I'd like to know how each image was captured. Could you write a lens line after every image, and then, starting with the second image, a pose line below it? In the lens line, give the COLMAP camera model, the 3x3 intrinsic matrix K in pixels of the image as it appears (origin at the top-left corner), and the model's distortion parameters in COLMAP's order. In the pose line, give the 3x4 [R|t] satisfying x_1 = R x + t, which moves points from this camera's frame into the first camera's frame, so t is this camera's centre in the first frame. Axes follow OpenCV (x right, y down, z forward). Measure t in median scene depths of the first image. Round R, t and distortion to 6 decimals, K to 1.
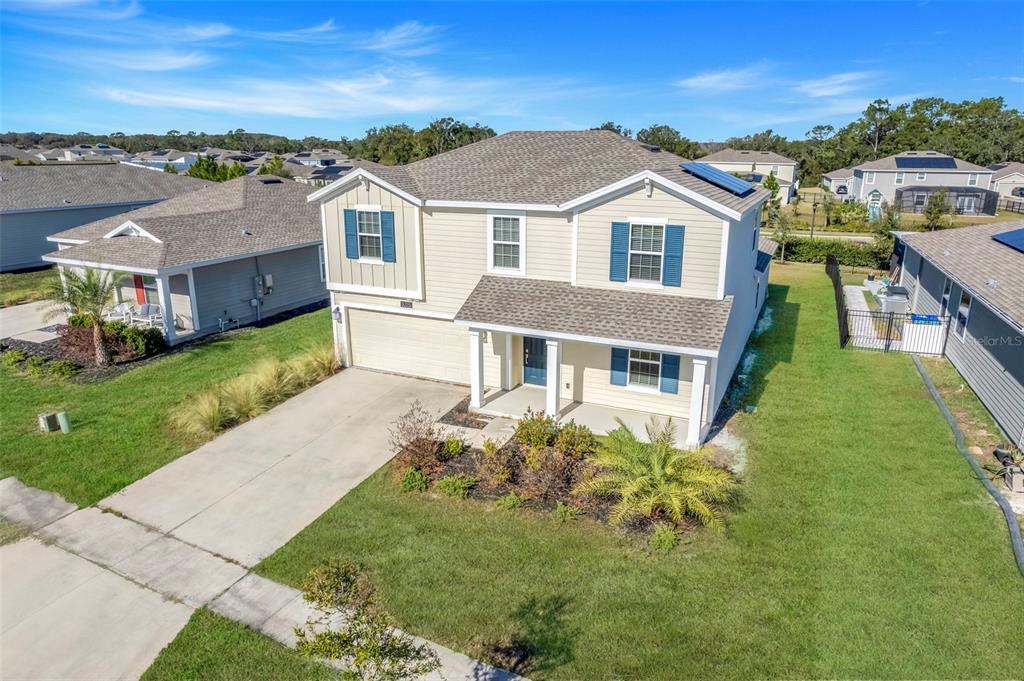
lens RADIAL K [[627.0, 0, 512.0], [0, 627.0, 340.5], [0, 0, 1]] dist [0.005453, -0.000277]
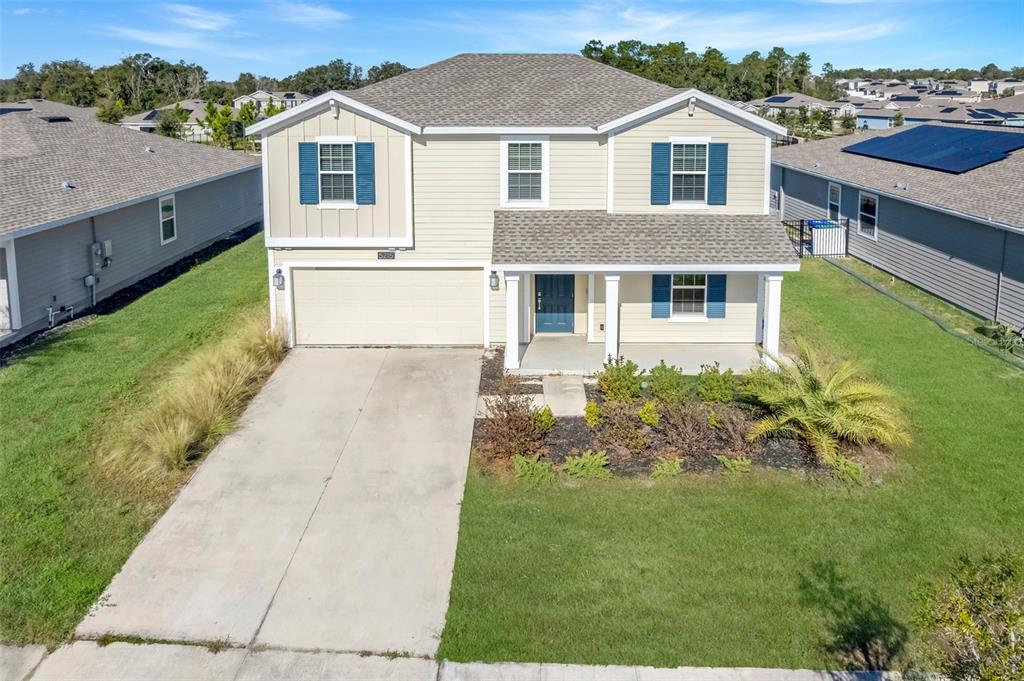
lens RADIAL K [[673.6, 0, 512.0], [0, 673.6, 181.7], [0, 0, 1]] dist [0.000537, -0.001482]
pose [[0.913920, -0.055851, 0.402034, -0.408794], [0.117965, 0.984282, -0.131425, -0.020301], [-0.388375, 0.167538, 0.906143, 0.155415]]
